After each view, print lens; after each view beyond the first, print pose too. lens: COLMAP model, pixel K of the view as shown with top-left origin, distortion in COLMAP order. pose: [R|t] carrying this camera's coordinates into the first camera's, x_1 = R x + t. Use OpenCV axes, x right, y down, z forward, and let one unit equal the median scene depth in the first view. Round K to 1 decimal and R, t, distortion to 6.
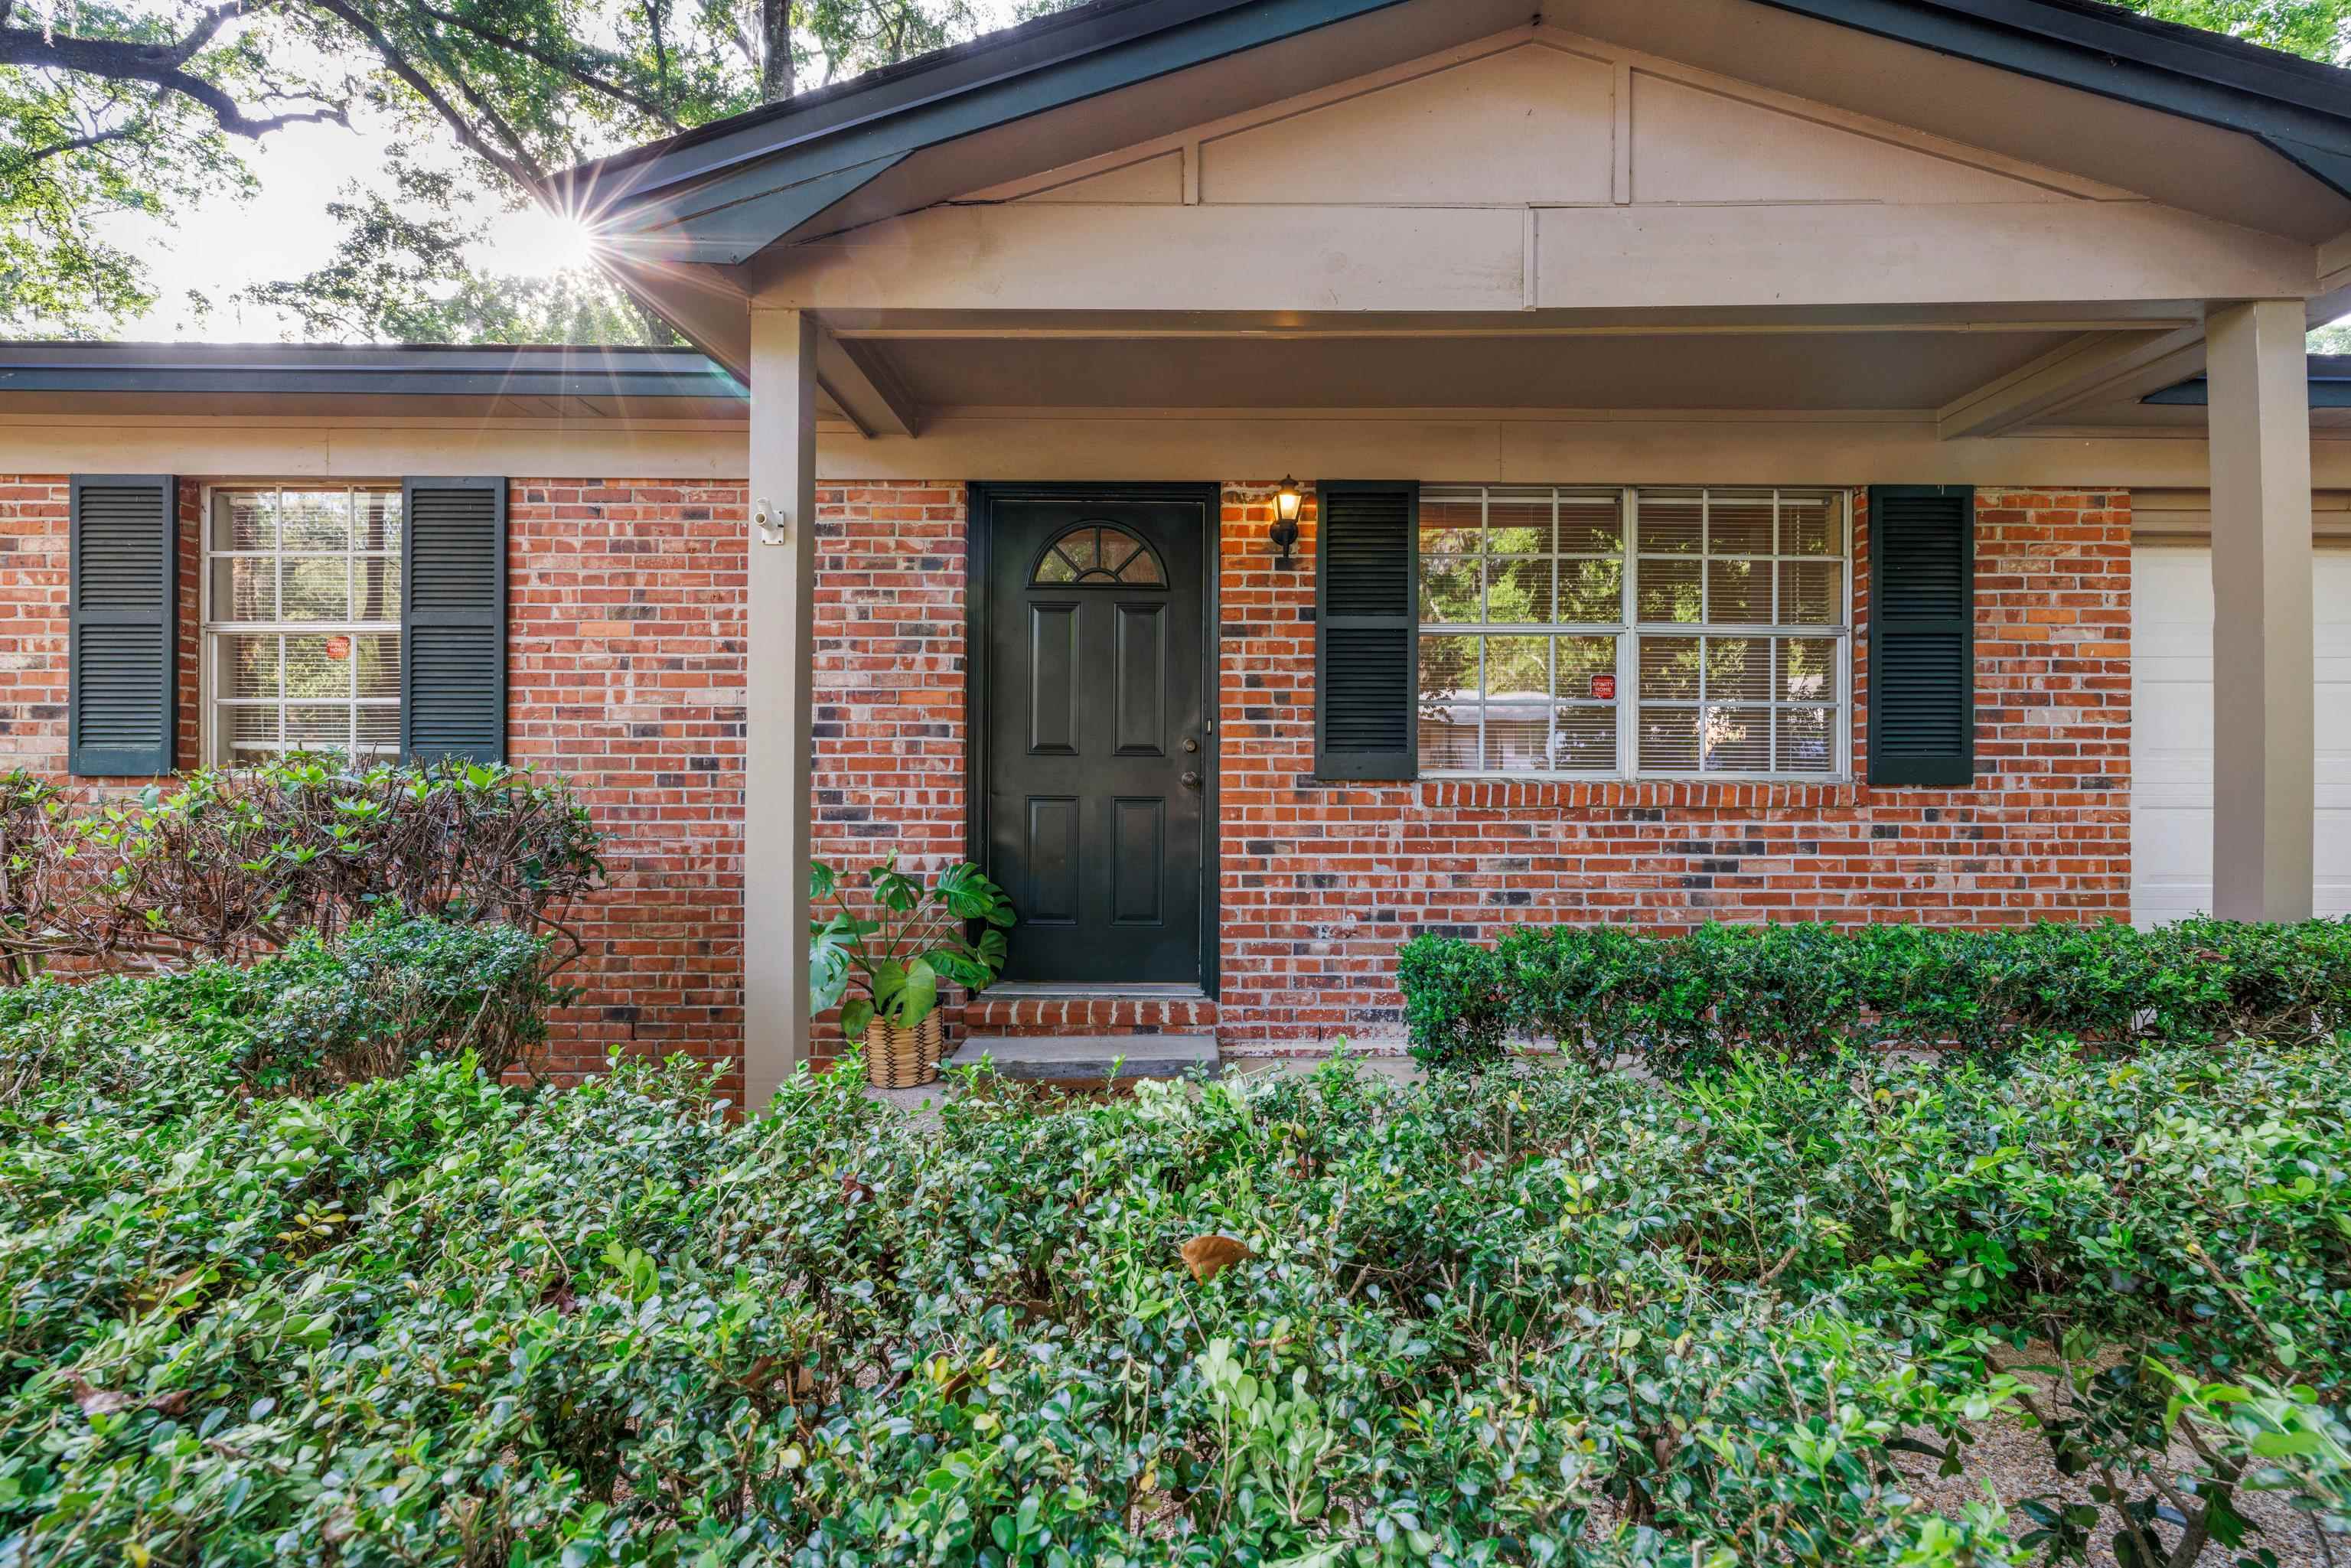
lens RADIAL K [[984.6, 0, 1177.8], [0, 984.6, 777.8], [0, 0, 1]] dist [-0.000113, 0.000391]
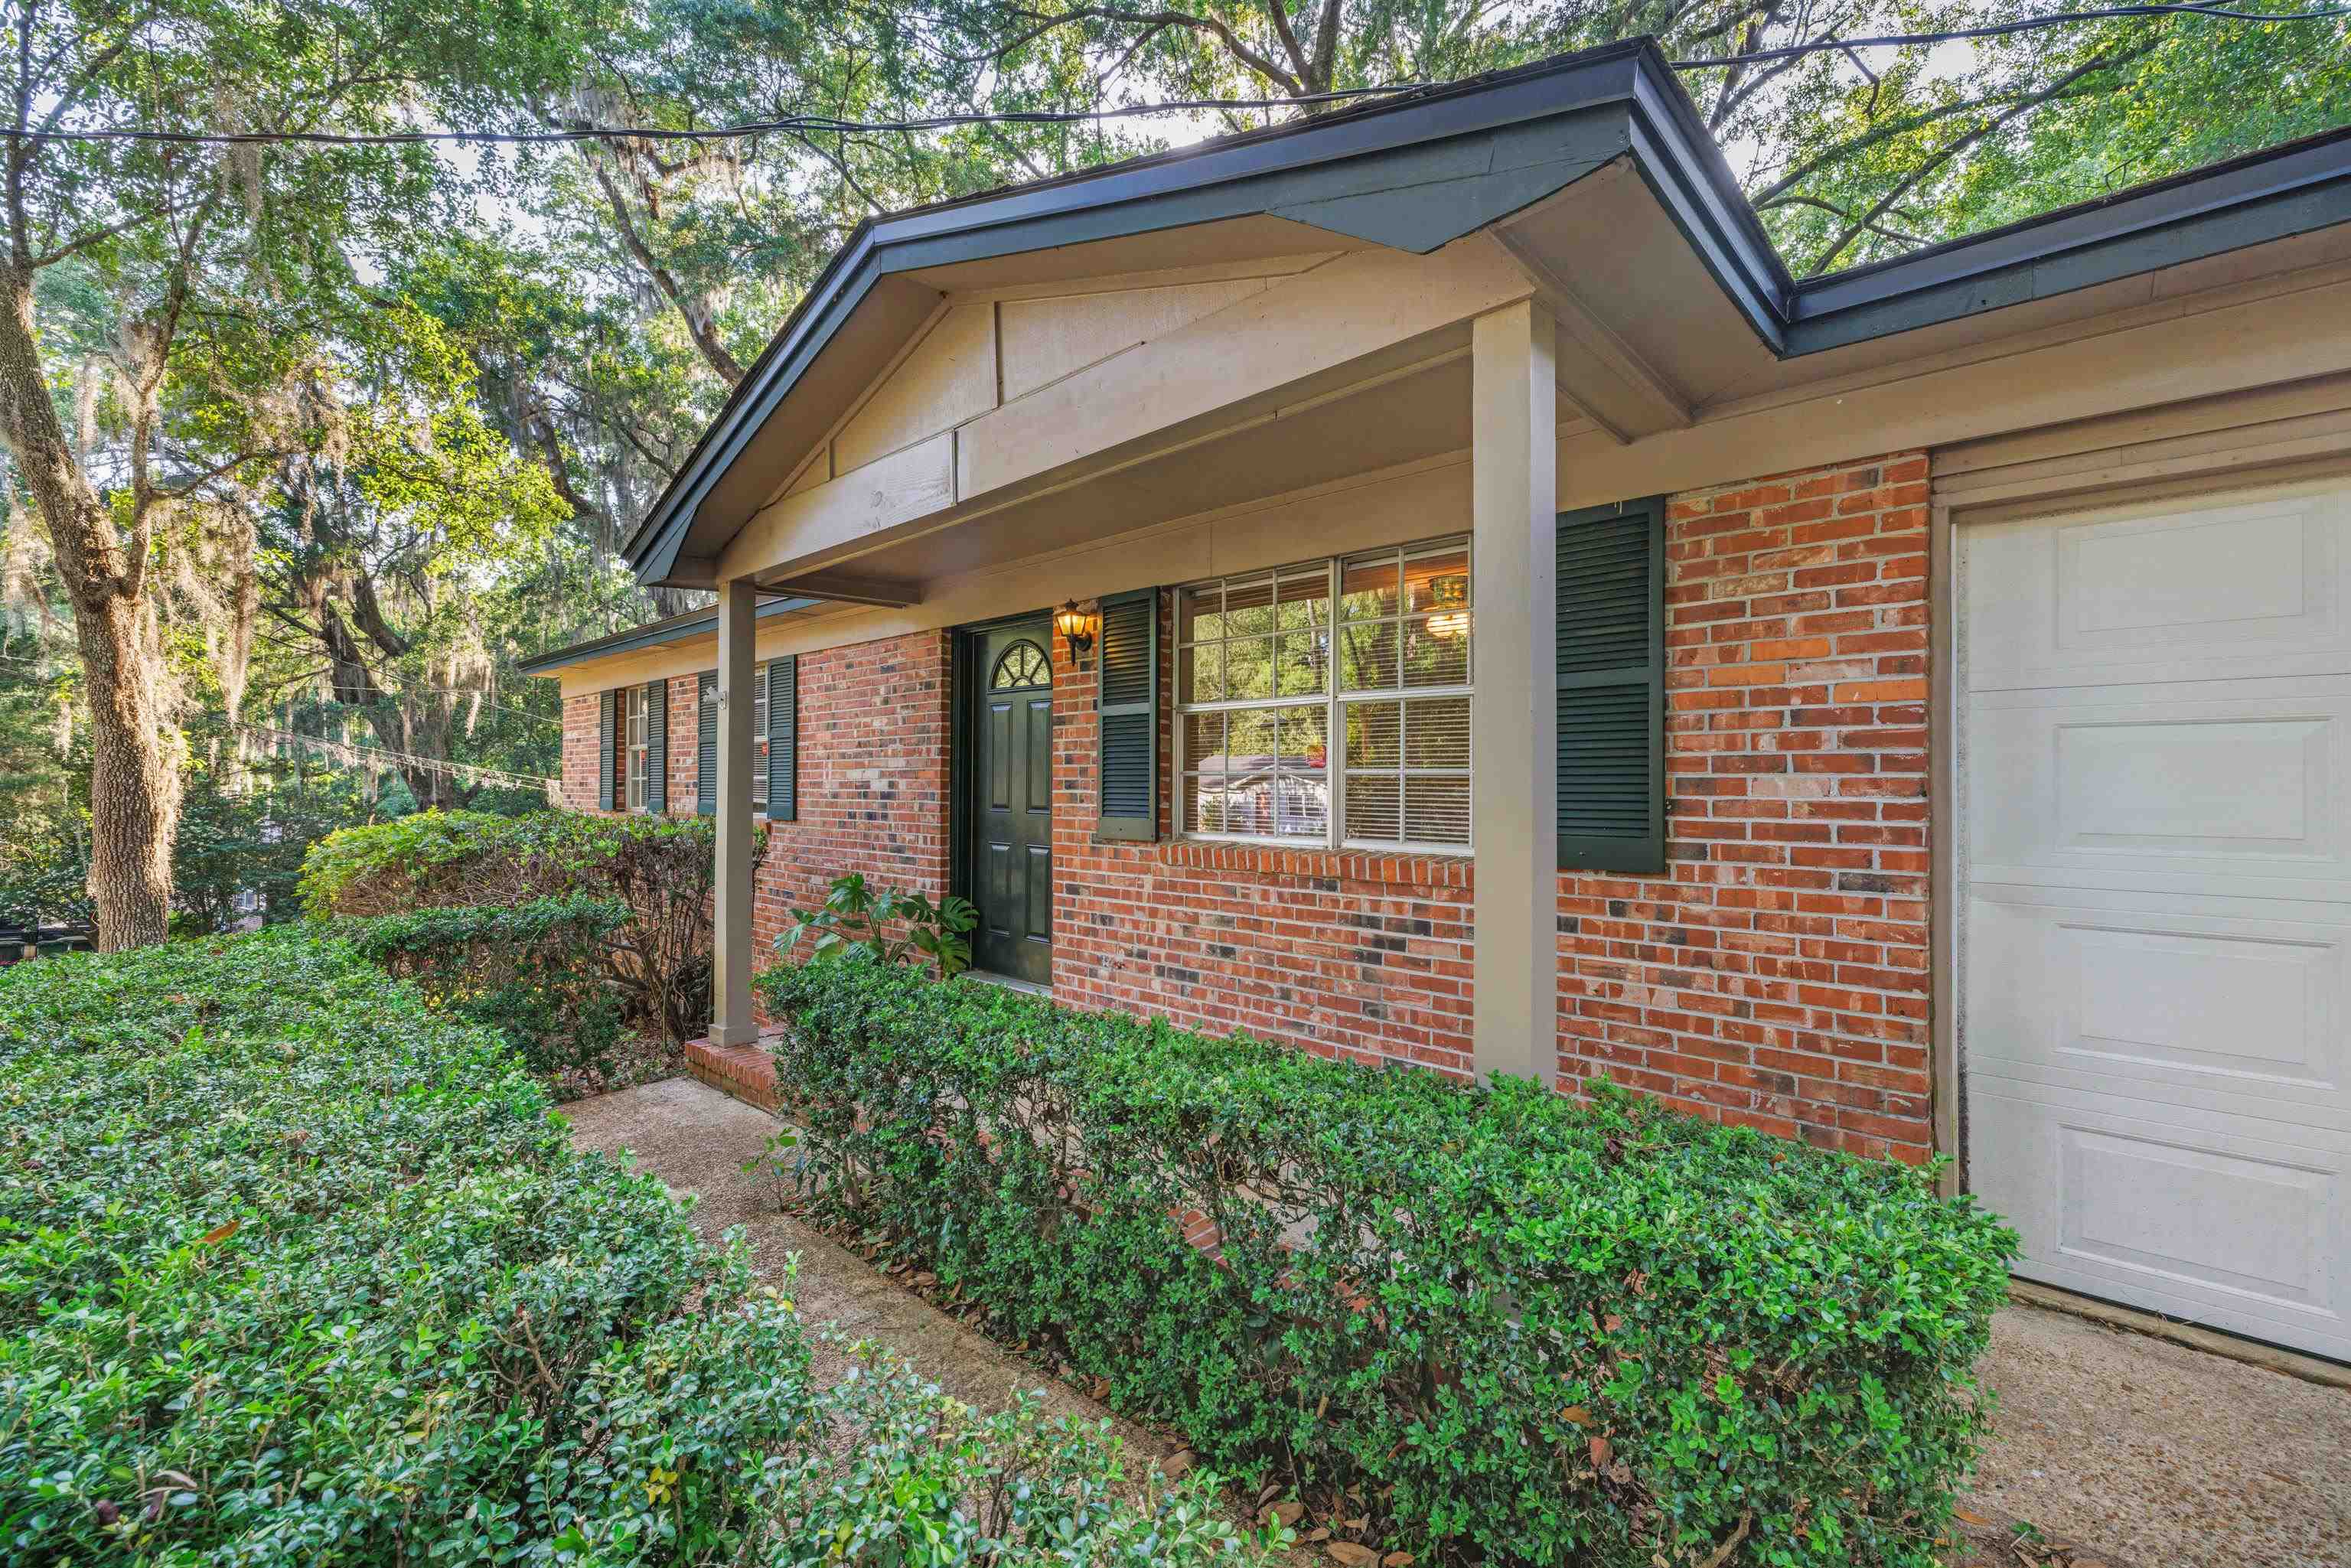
lens RADIAL K [[969.6, 0, 1162.4], [0, 969.6, 782.0], [0, 0, 1]] dist [-0.002166, -0.000311]
pose [[0.731635, -0.003775, -0.681686, 1.035099], [0.001943, 0.999992, -0.003452, -0.064483], [0.681693, 0.001201, 0.731637, 0.160016]]
